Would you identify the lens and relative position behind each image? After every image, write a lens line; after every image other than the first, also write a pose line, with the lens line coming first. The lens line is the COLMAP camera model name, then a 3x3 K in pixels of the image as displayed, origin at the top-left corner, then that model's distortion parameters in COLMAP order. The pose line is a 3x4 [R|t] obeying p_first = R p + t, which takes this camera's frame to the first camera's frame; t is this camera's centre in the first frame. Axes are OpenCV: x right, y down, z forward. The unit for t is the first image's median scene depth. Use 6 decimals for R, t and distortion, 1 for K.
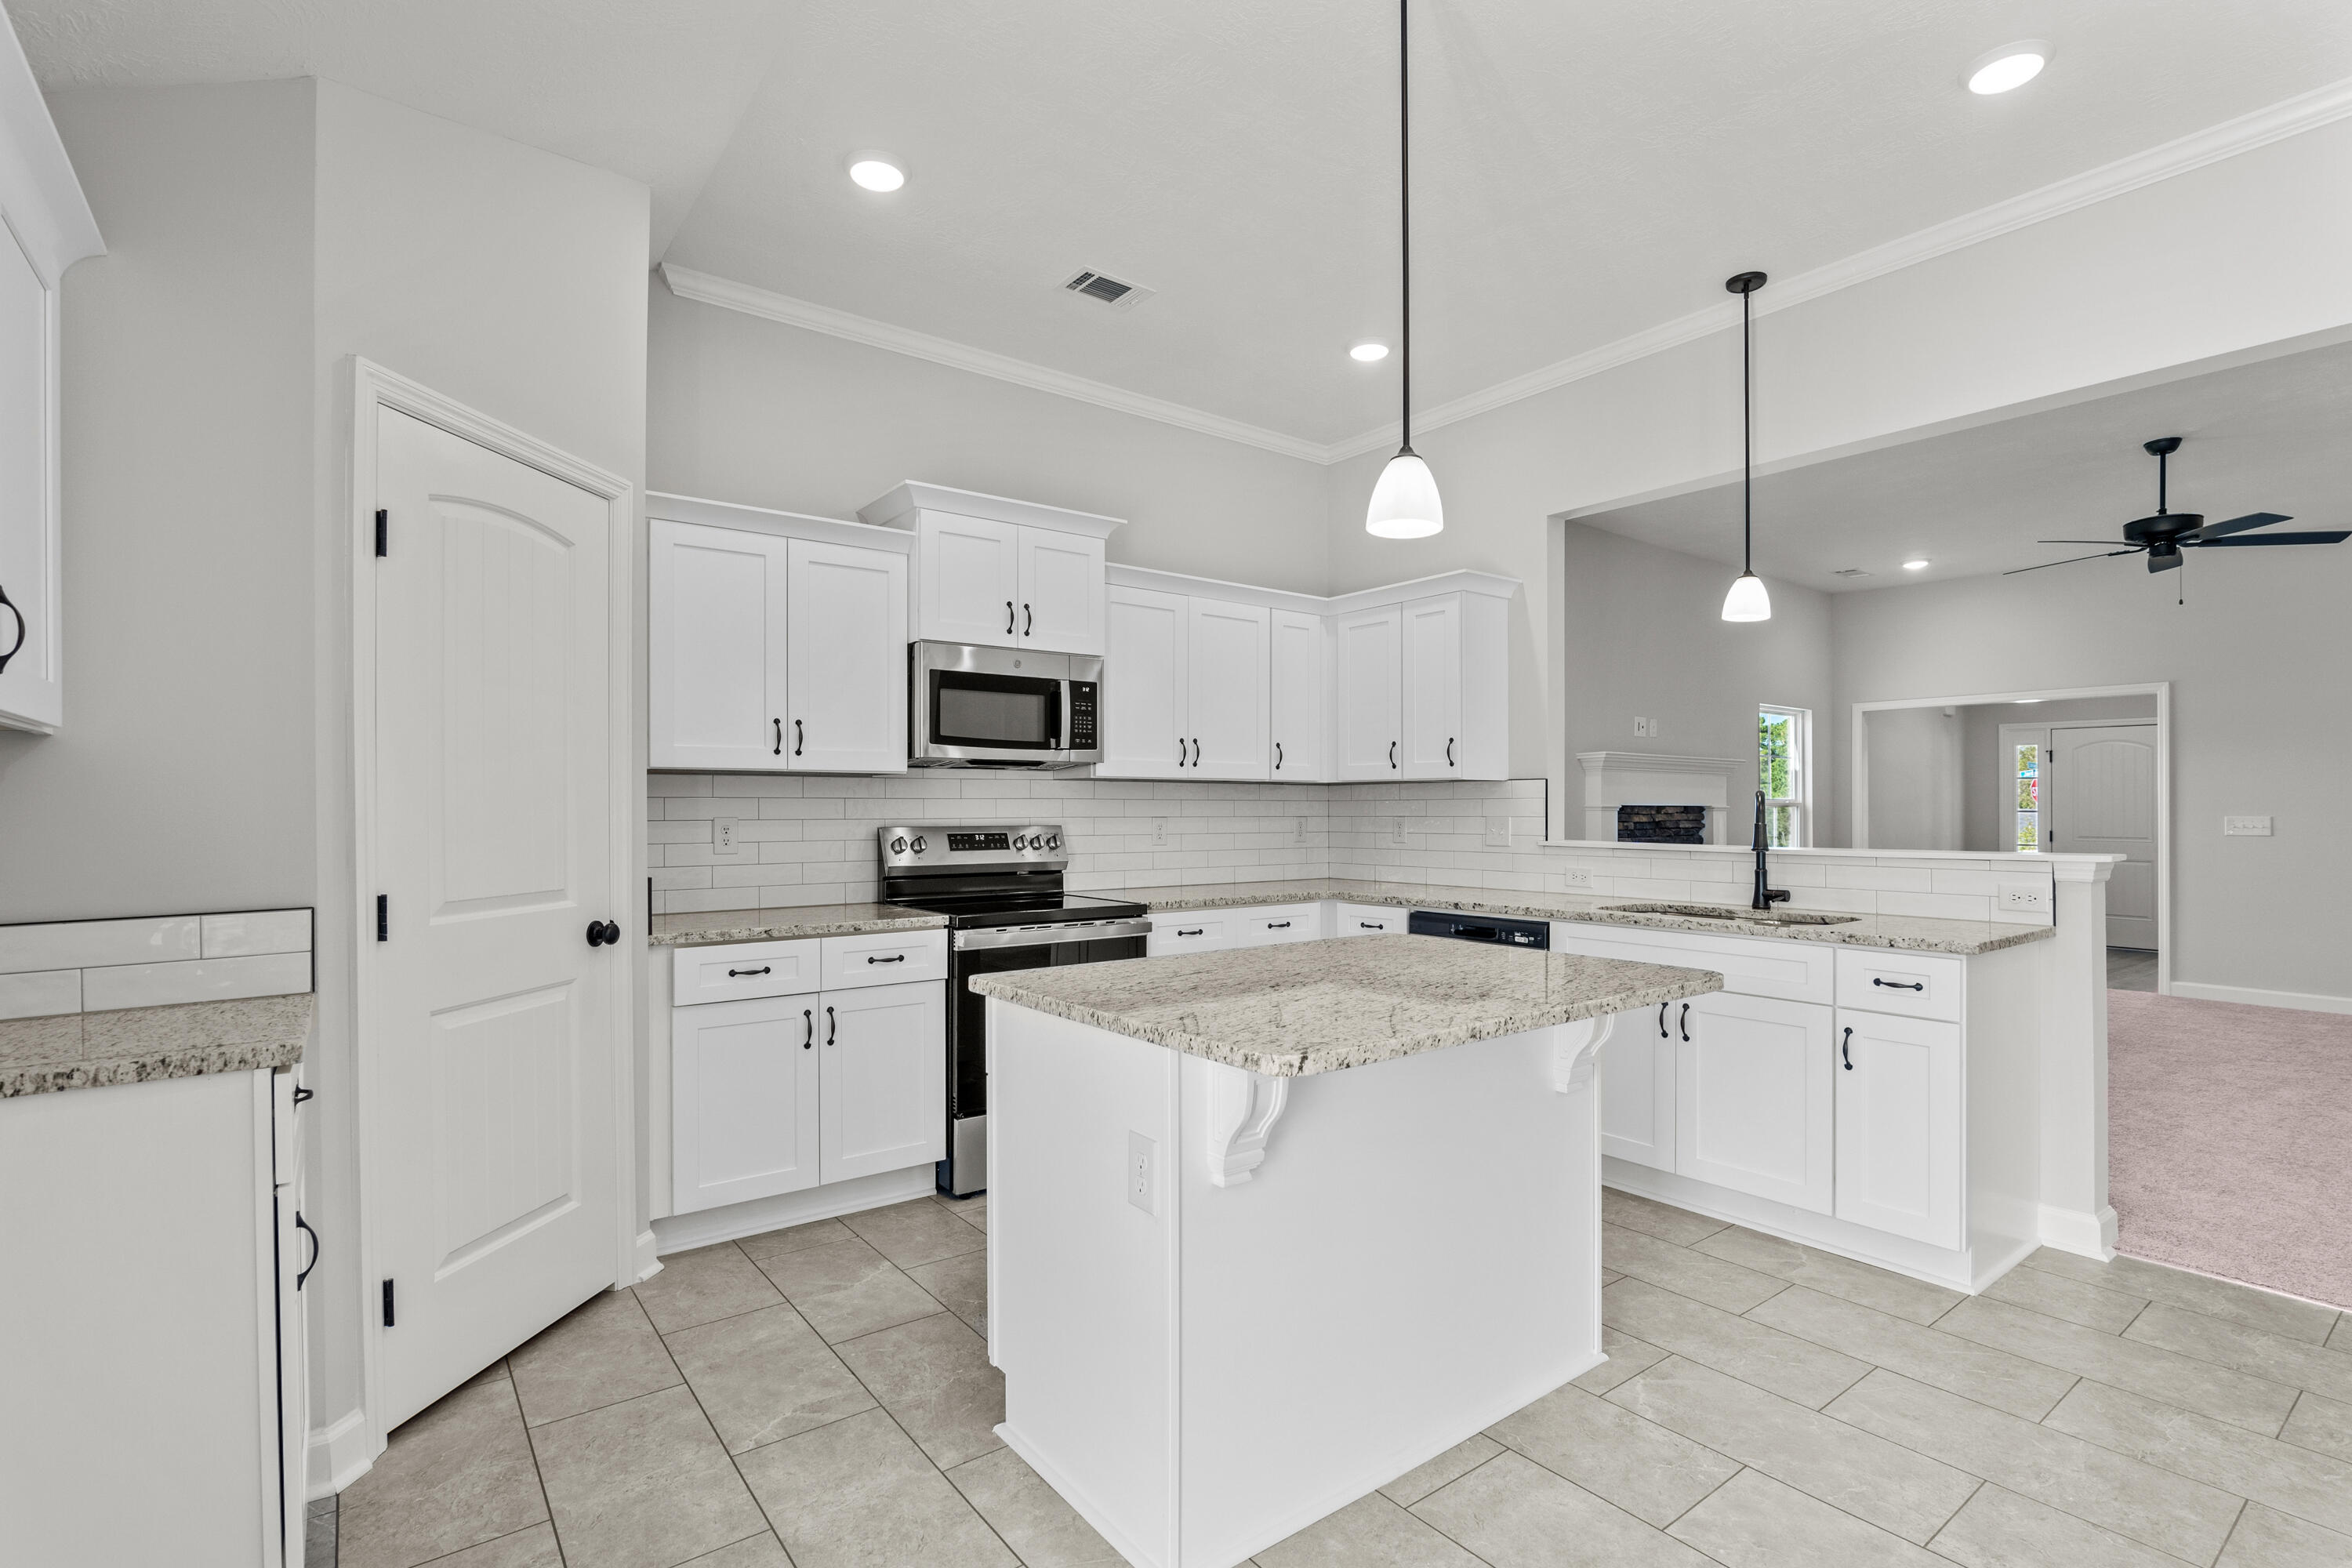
lens RADIAL K [[1109.2, 0, 1170.6], [0, 1109.2, 797.5], [0, 0, 1]] dist [-0.025840, 0.007370]
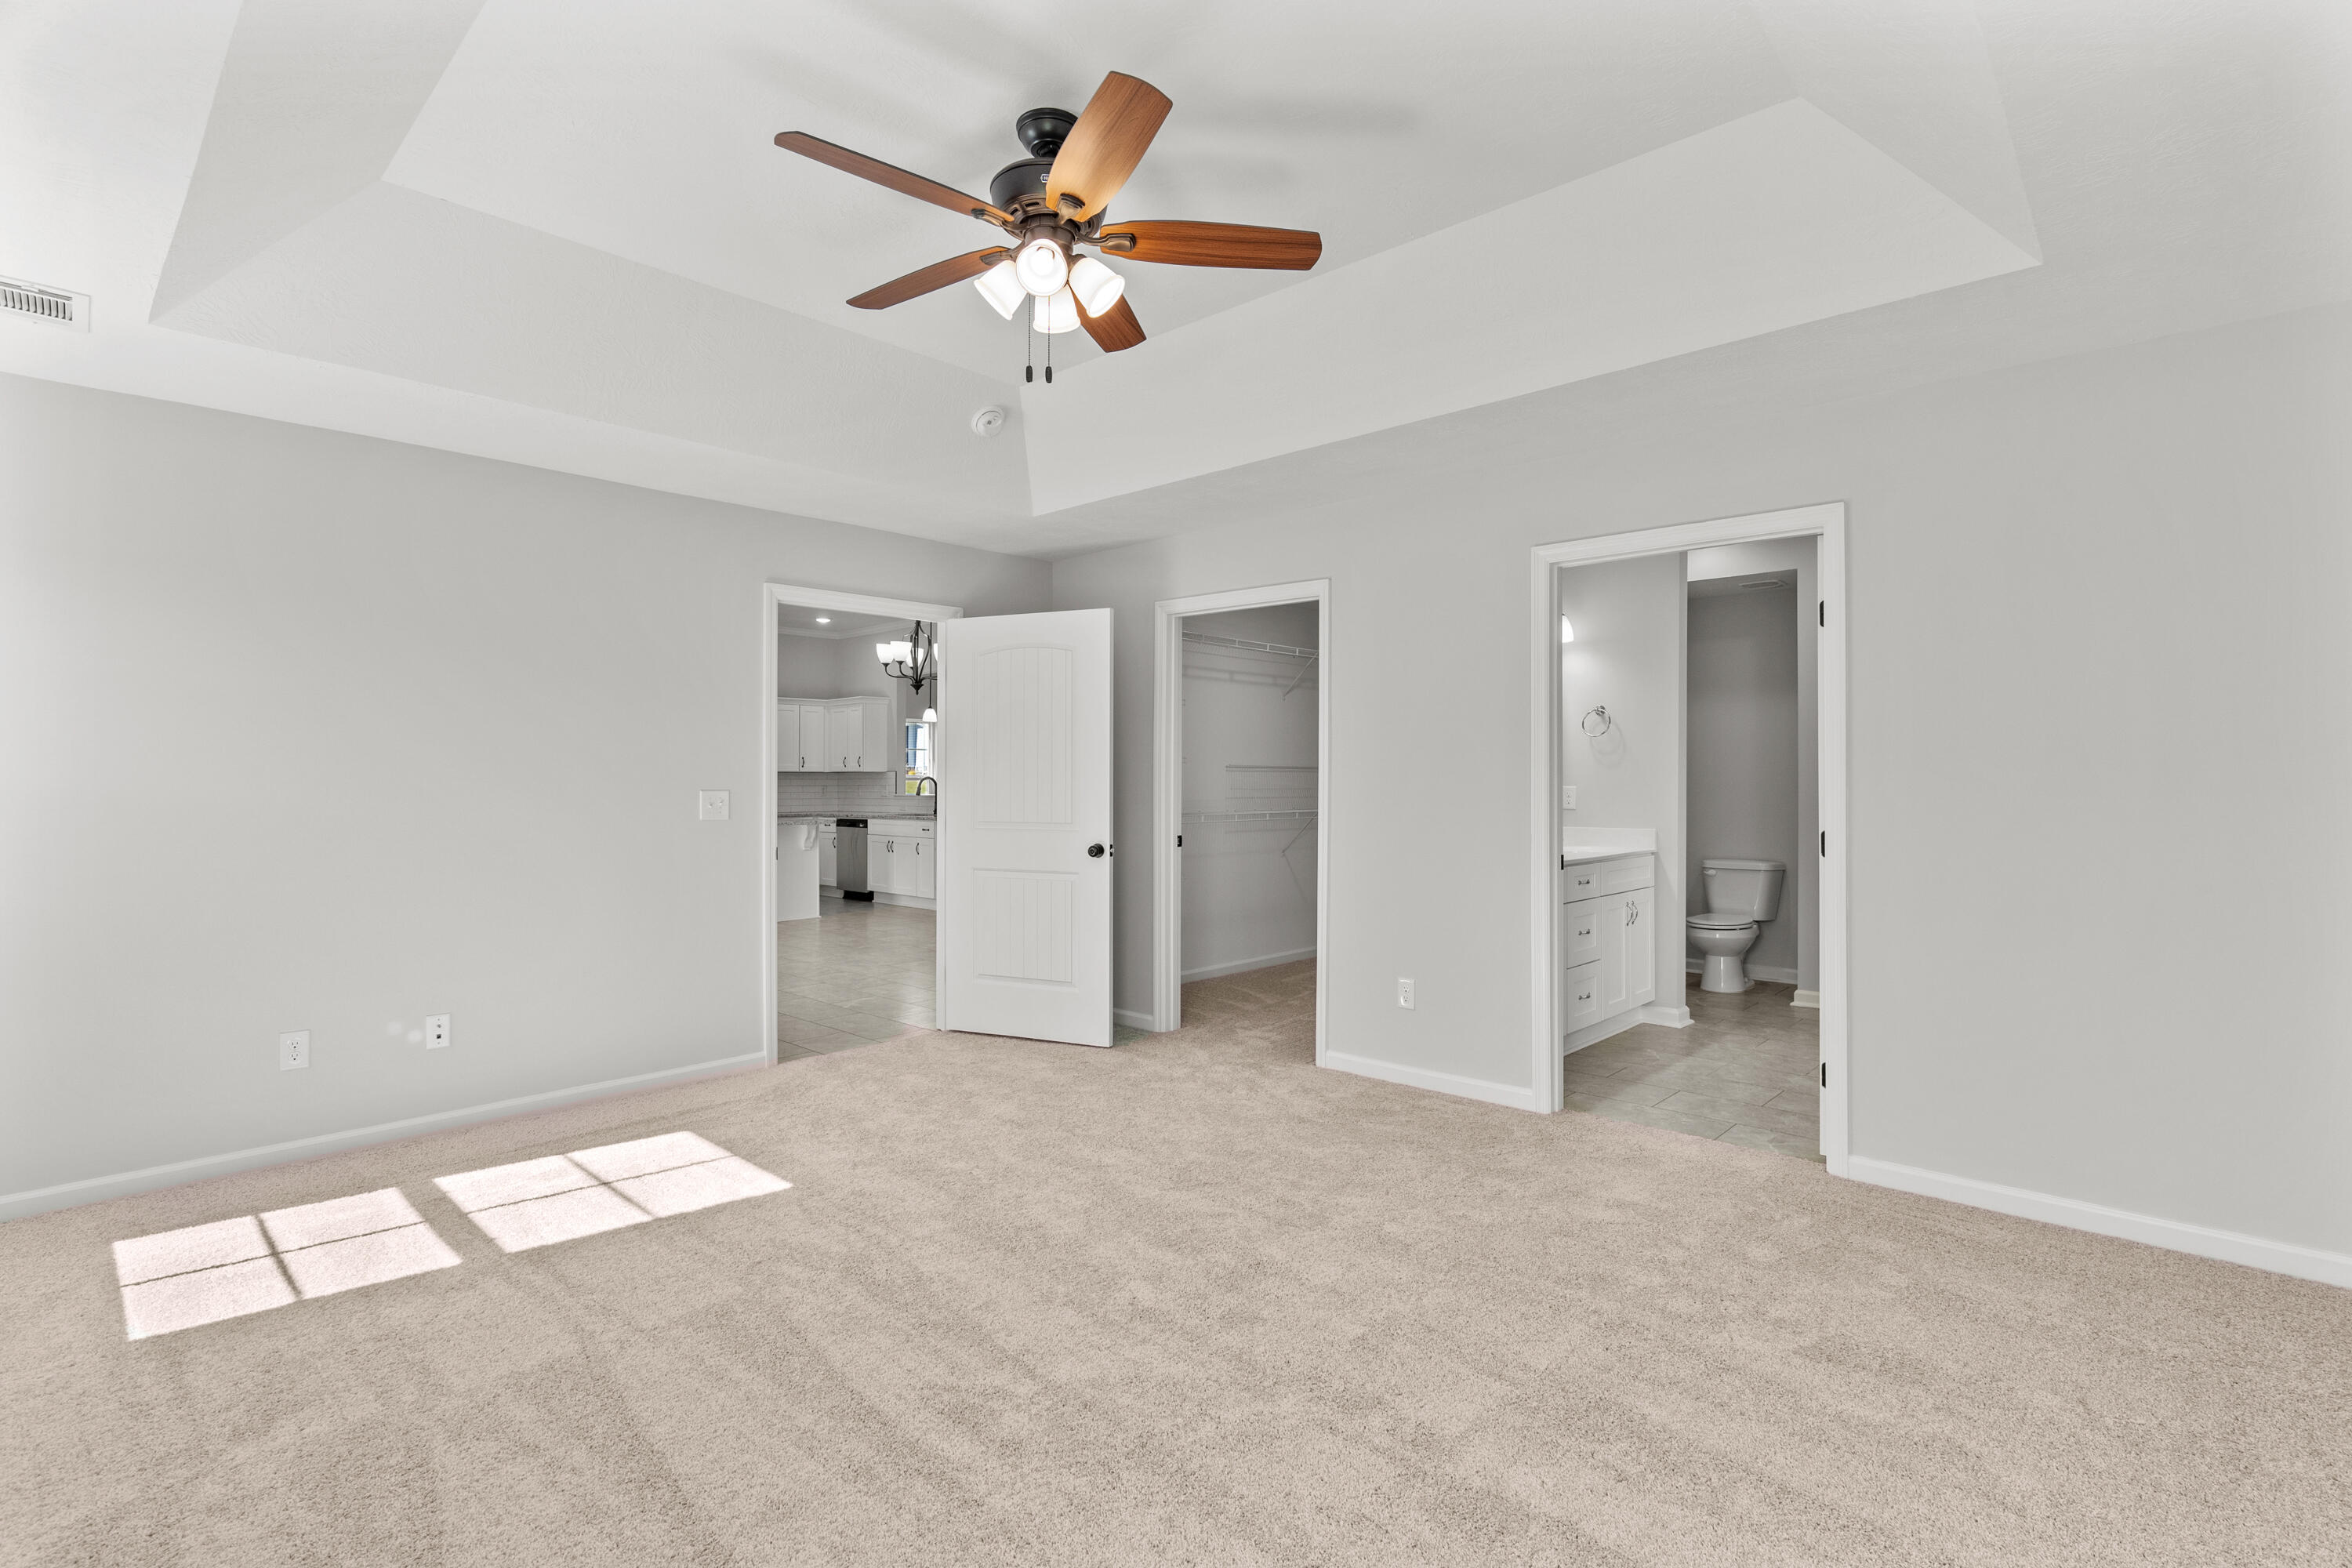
lens RADIAL K [[1109.2, 0, 1179.0], [0, 1109.2, 784.8], [0, 0, 1]] dist [-0.025840, 0.007370]
pose [[0.985478, -0.006978, 0.169662, 0.359178], [0.005447, 0.999940, 0.009489, -0.004057], [-0.169718, -0.008427, 0.985457, -1.156781]]
